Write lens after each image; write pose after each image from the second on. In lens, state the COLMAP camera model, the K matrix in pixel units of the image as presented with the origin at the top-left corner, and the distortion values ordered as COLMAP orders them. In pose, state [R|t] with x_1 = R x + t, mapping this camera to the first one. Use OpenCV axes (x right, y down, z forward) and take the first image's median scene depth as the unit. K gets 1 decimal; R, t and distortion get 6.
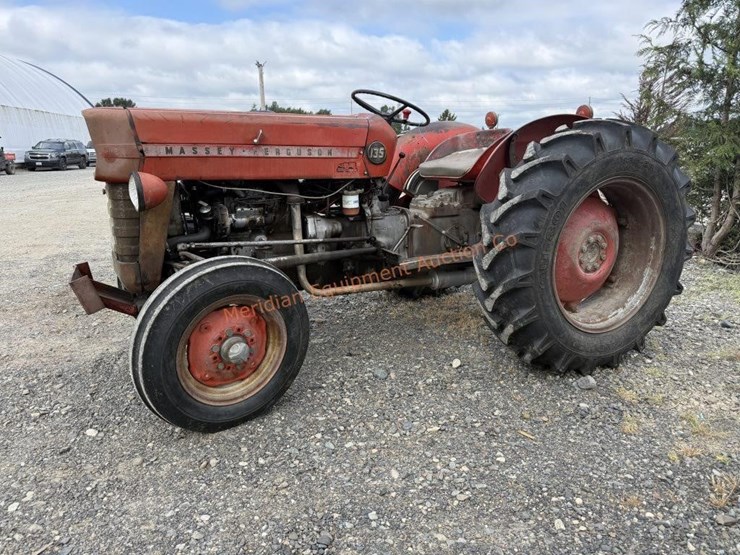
lens RADIAL K [[524.7, 0, 372.8], [0, 524.7, 281.2], [0, 0, 1]] dist [0.030445, -0.040206]
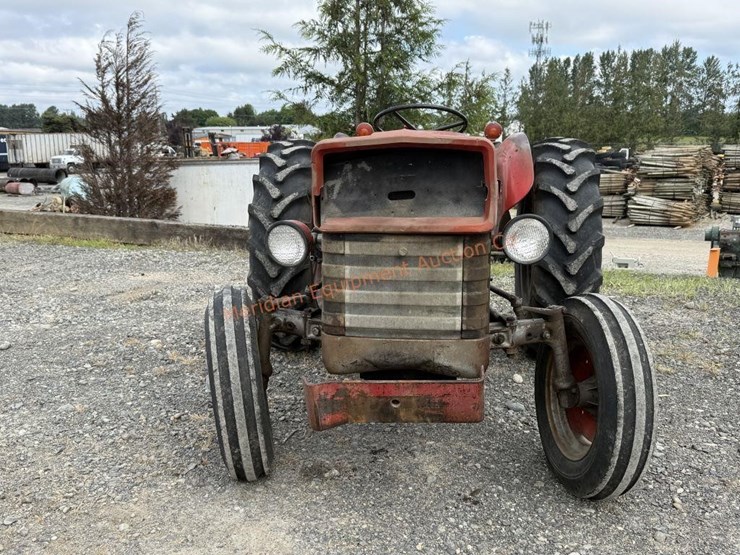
lens RADIAL K [[720.5, 0, 366.3], [0, 720.5, 270.3], [0, 0, 1]] dist [0.028237, 0.000000]
pose [[0.542308, -0.158262, 0.825140, -1.250992], [0.214953, 0.975548, 0.045837, -0.191109], [-0.812218, 0.152509, 0.563066, 0.494540]]
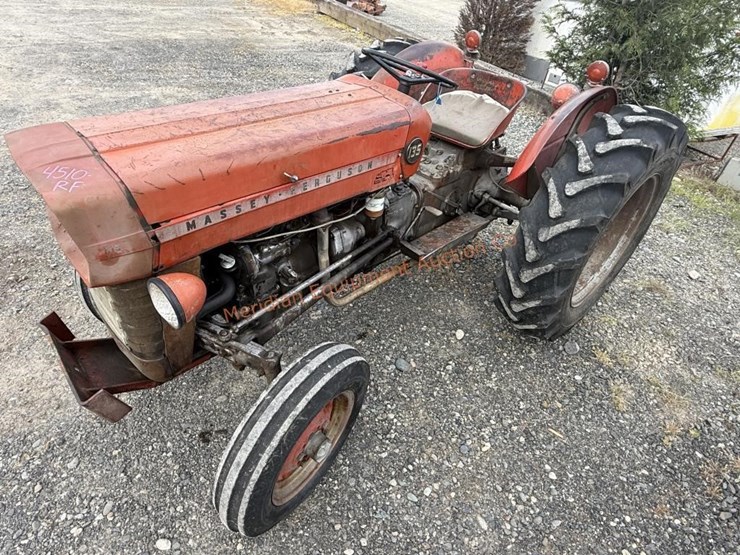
lens RADIAL K [[439.7, 0, 364.3], [0, 439.7, 280.7], [0, 0, 1]] dist [-0.015671, 0.006682]
pose [[0.958563, -0.119609, 0.258555, -0.286872], [-0.001682, 0.905199, 0.424985, -0.374319], [-0.284876, -0.407810, 0.867489, 0.360431]]
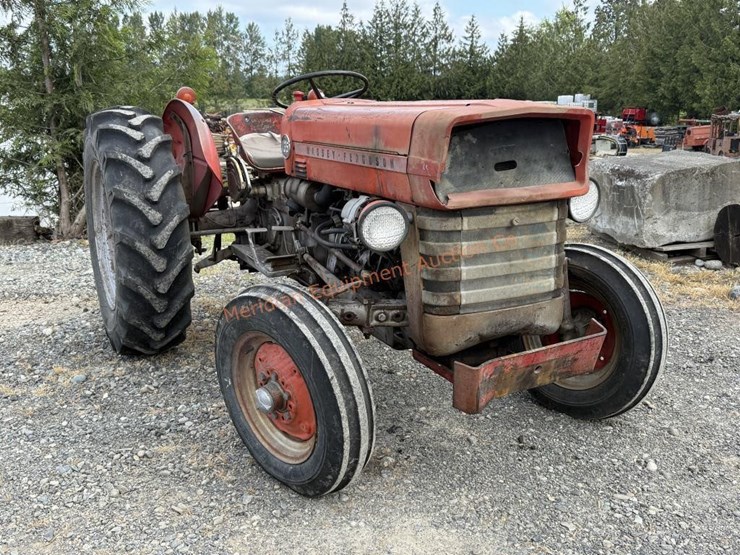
lens RADIAL K [[720.5, 0, 360.5], [0, 720.5, 266.1], [0, 0, 1]] dist [0.028237, 0.000000]
pose [[-0.005755, -0.234092, 0.972198, -1.377773], [0.261324, 0.938077, 0.227423, -0.366989], [-0.965234, 0.255367, 0.055776, 1.107870]]
